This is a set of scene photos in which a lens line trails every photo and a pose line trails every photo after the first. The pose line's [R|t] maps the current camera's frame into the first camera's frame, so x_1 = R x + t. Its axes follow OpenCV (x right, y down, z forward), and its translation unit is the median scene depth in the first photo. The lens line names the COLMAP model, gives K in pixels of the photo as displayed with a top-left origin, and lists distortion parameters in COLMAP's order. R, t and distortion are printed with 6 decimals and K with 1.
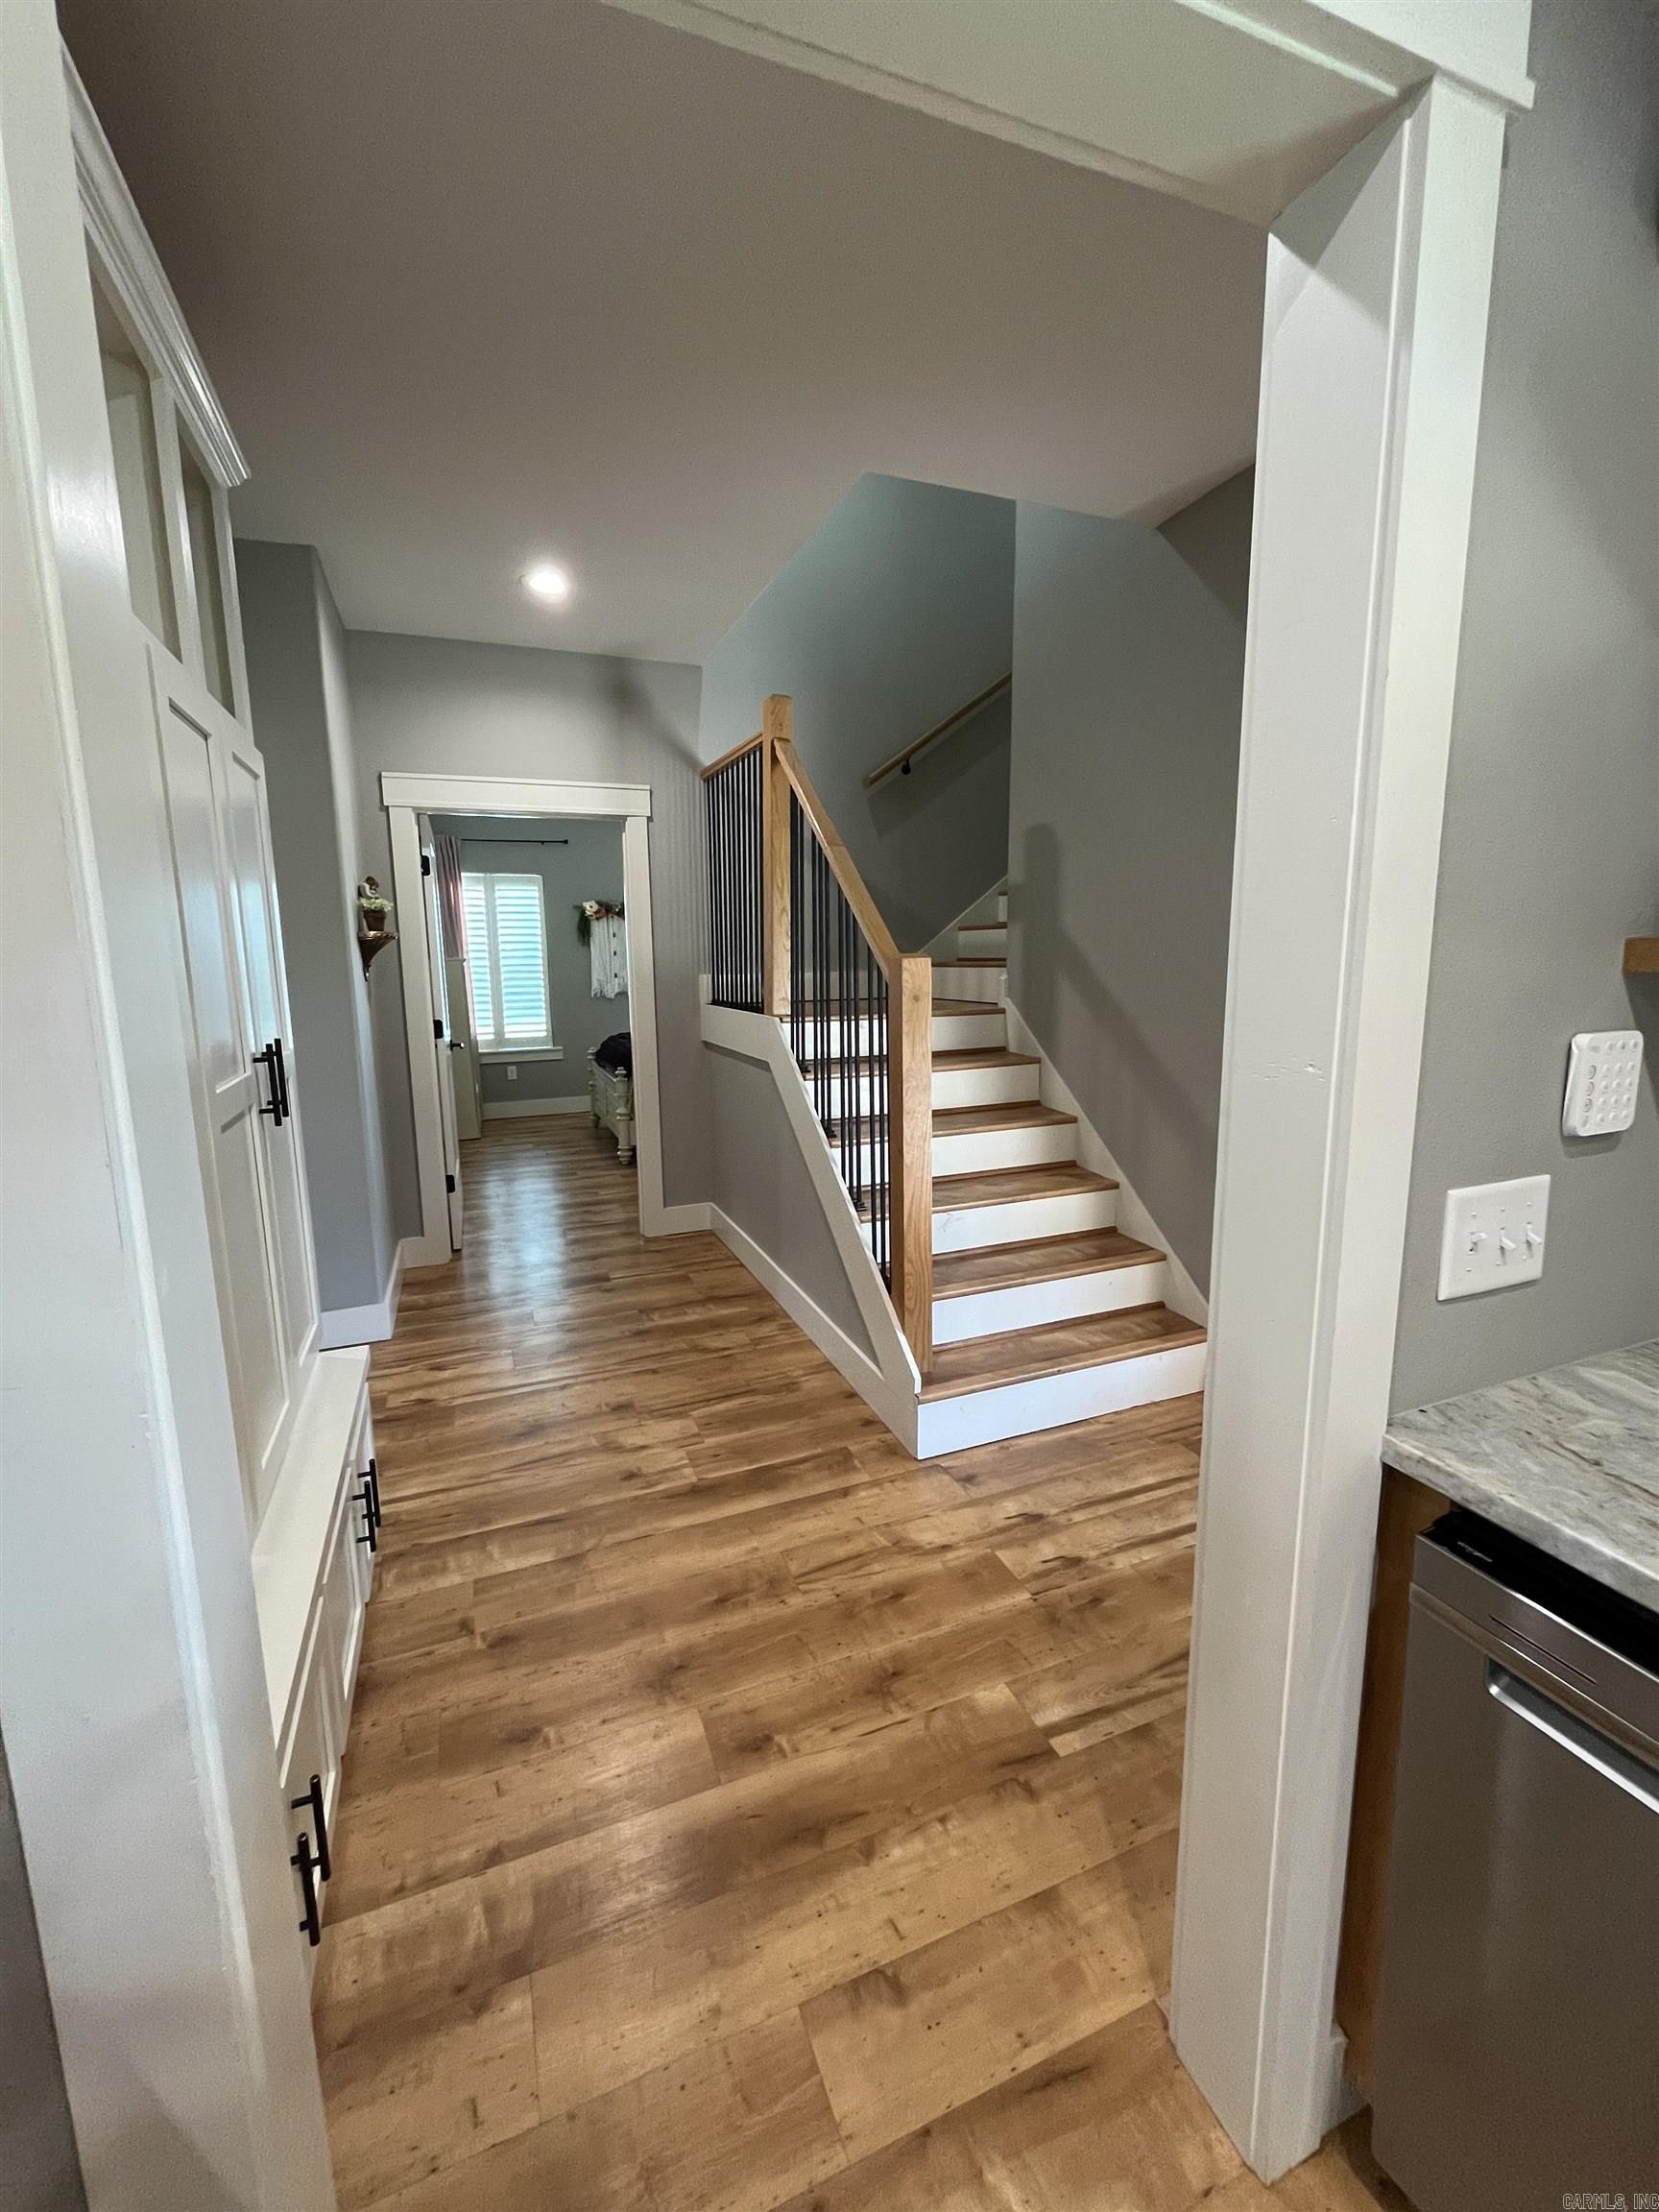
lens RADIAL K [[888.3, 0, 813.0], [0, 888.3, 1092.3], [0, 0, 1]] dist [-0.002676, 0.000046]
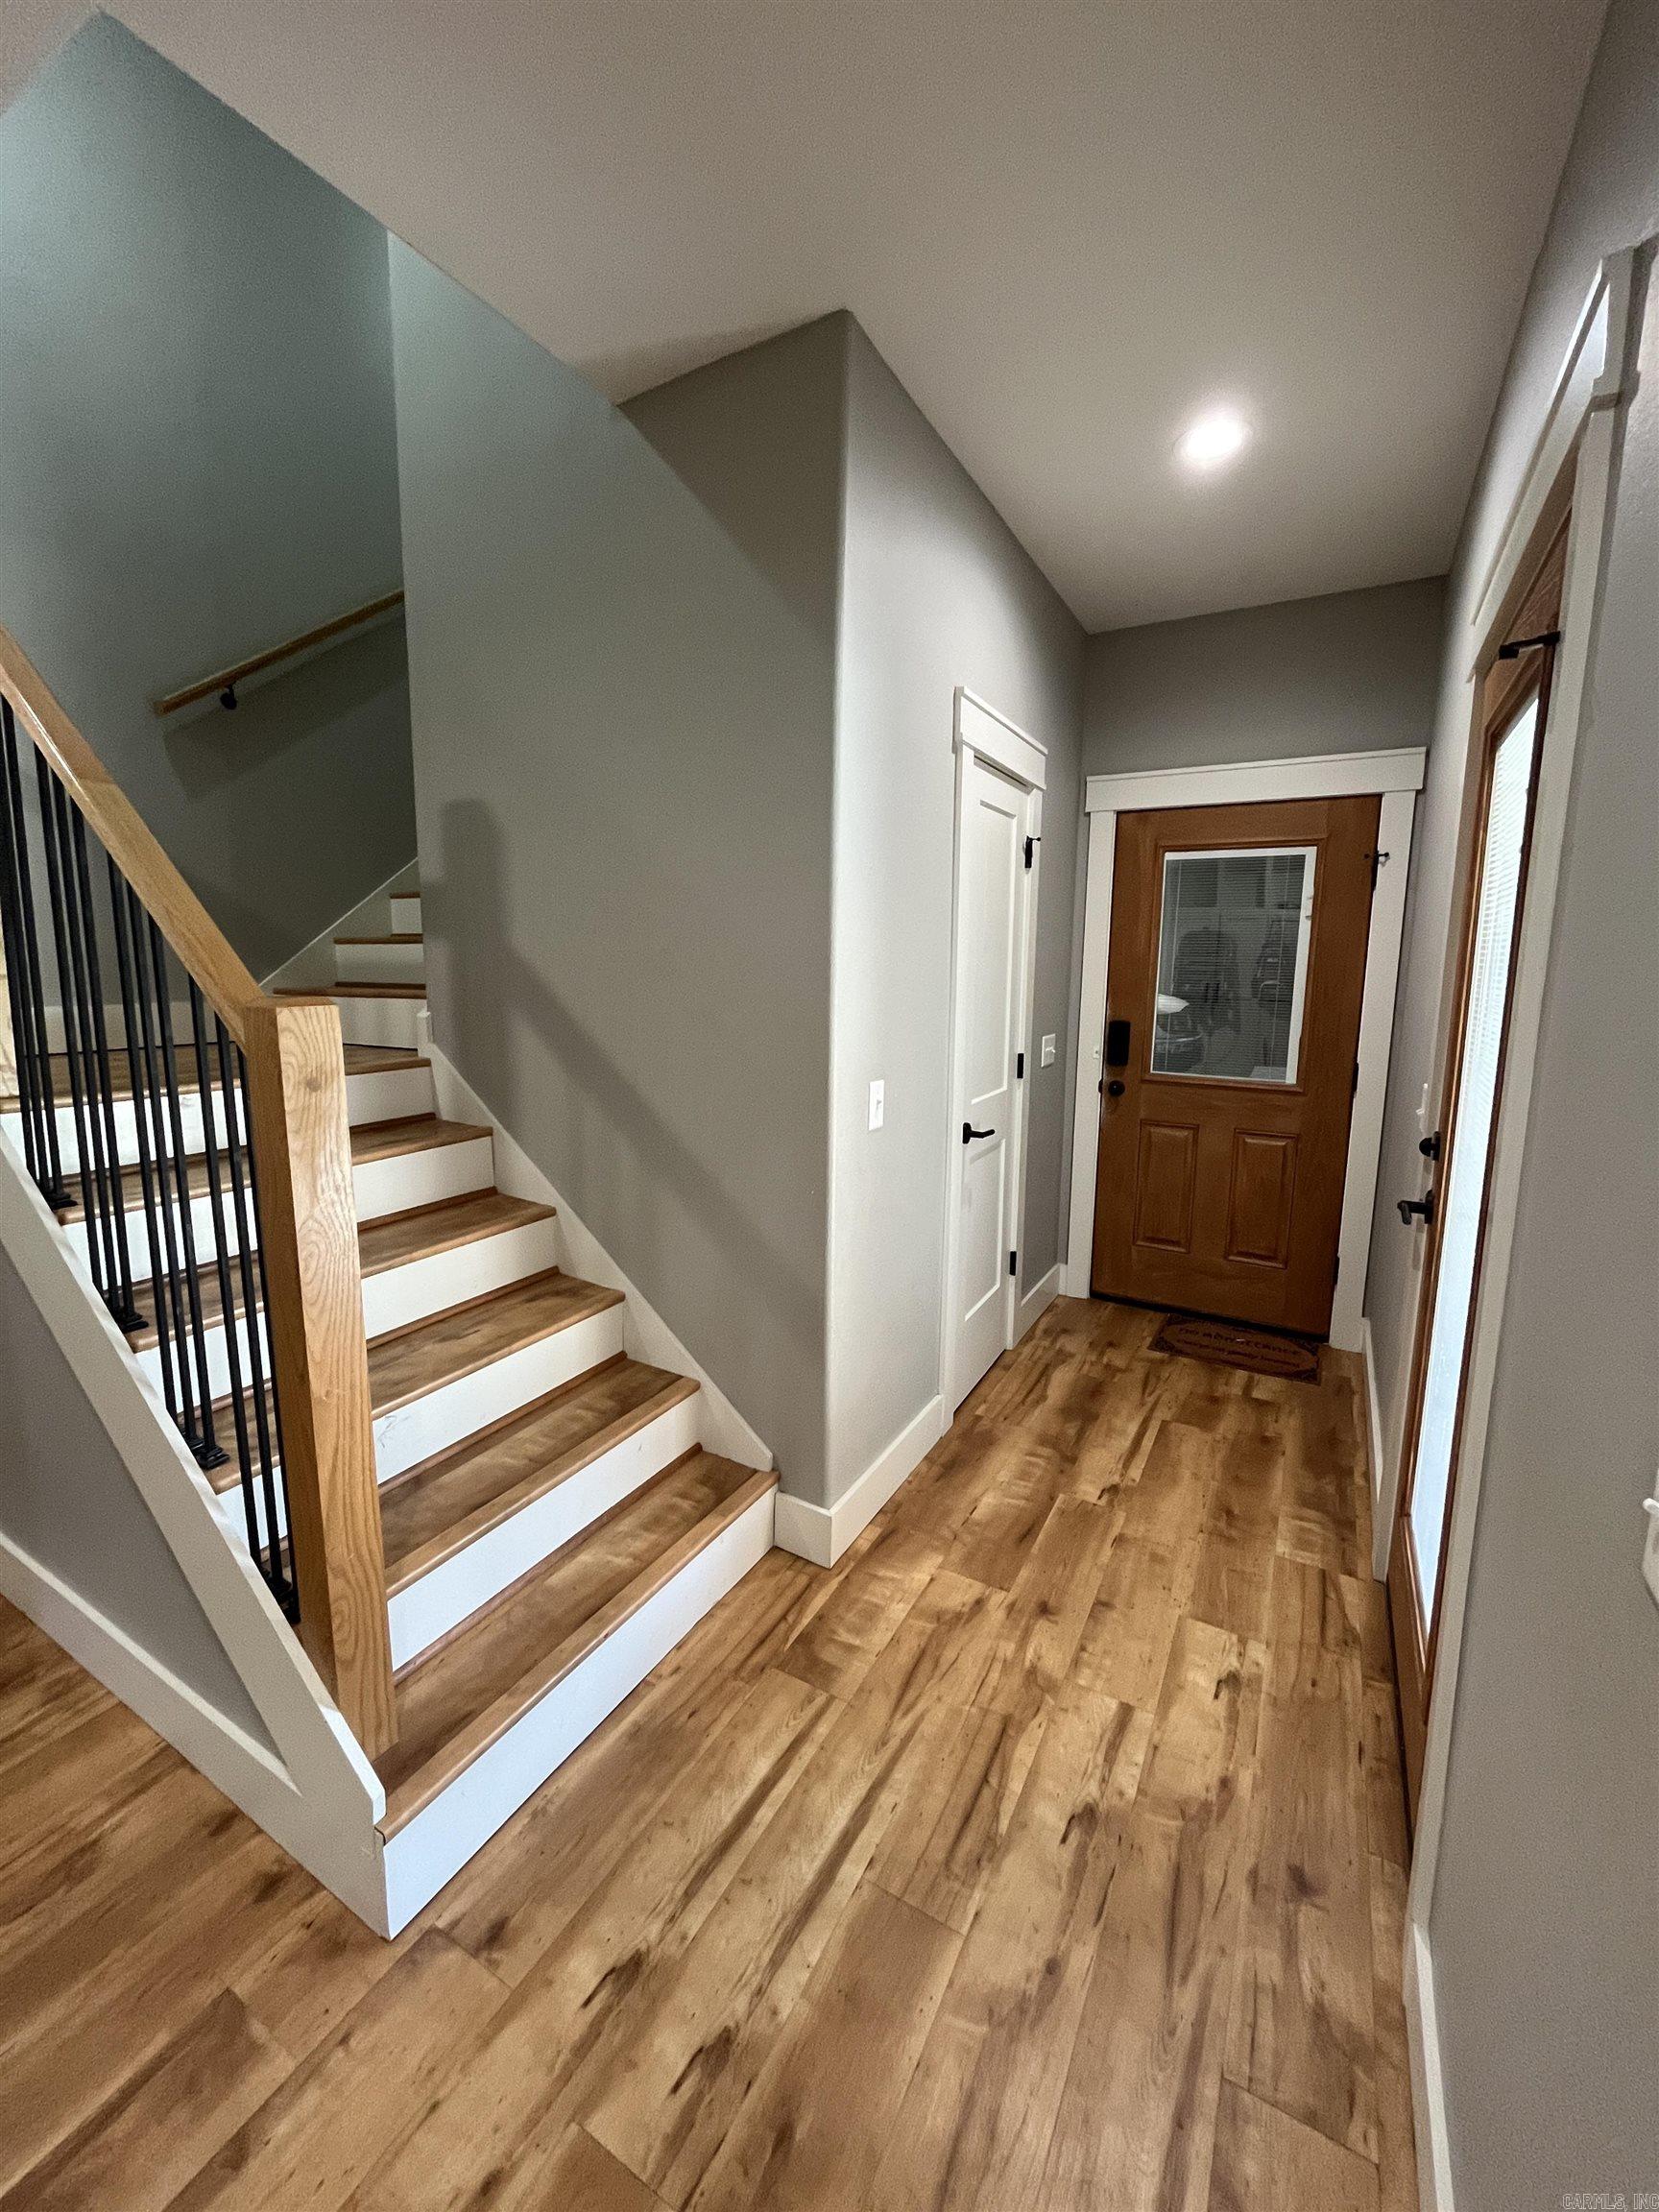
lens RADIAL K [[888.3, 0, 813.0], [0, 888.3, 1092.3], [0, 0, 1]] dist [-0.002676, 0.000046]
pose [[0.779496, -0.070225, 0.622458, 0.016911], [0.078753, 0.996798, 0.013835, -0.067484], [-0.621437, 0.038236, 0.782531, 0.330822]]
